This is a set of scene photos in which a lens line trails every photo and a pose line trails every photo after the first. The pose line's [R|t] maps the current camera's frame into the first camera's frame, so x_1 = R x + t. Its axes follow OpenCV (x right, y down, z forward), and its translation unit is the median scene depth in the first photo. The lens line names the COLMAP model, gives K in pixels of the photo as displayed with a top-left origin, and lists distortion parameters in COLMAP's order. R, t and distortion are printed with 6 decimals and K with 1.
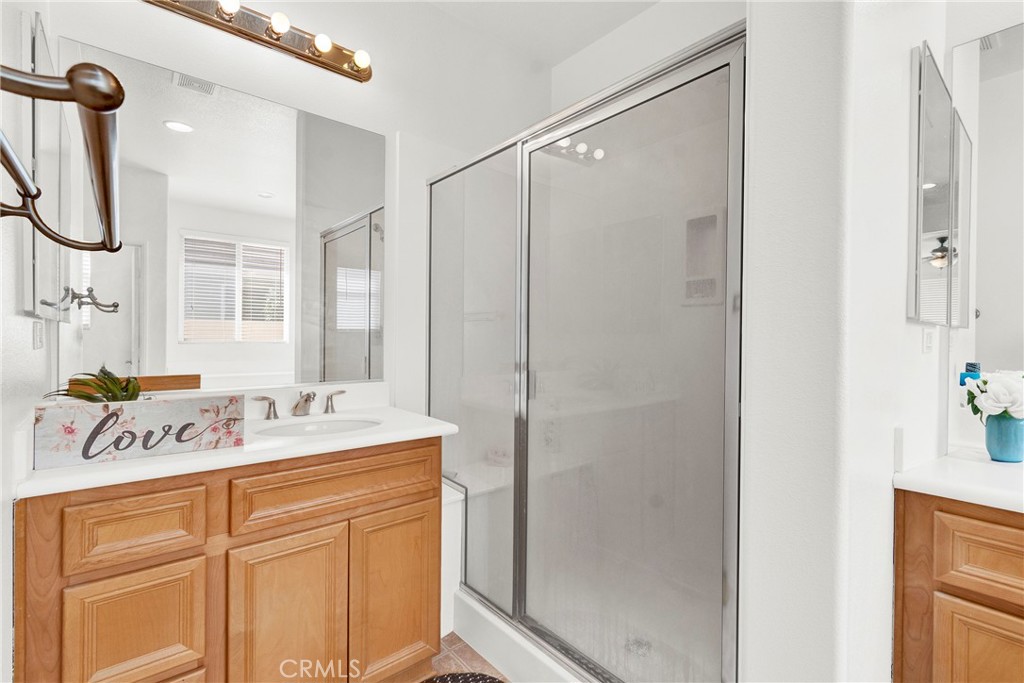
lens RADIAL K [[458.7, 0, 506.0], [0, 458.7, 339.9], [0, 0, 1]] dist [-0.003512, -0.001121]
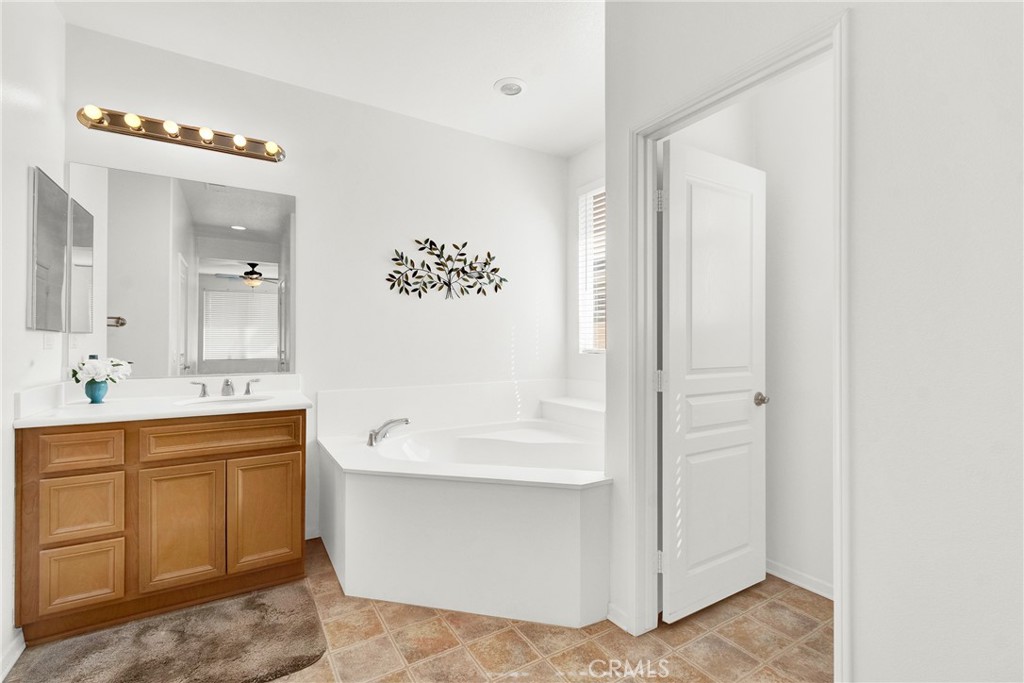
lens RADIAL K [[458.7, 0, 512.0], [0, 458.7, 338.8], [0, 0, 1]] dist [-0.003512, -0.001121]
pose [[0.138077, -0.003367, 0.990416, -0.487583], [0.005538, 0.999981, 0.002627, -0.001994], [-0.990406, 0.005122, 0.138093, -0.913374]]
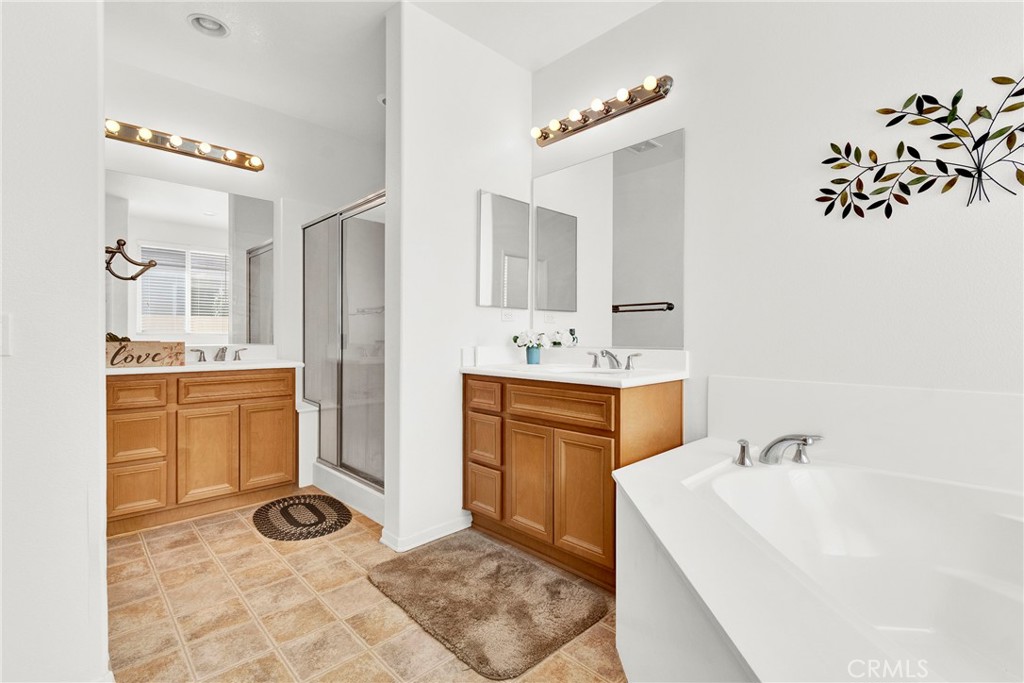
lens RADIAL K [[458.7, 0, 510.3], [0, 458.7, 338.2], [0, 0, 1]] dist [-0.003512, -0.001121]
pose [[0.996818, -0.006760, 0.079422, 0.802111], [0.006864, 0.999976, -0.001032, 0.122517], [-0.079413, 0.001574, 0.996841, -1.296503]]
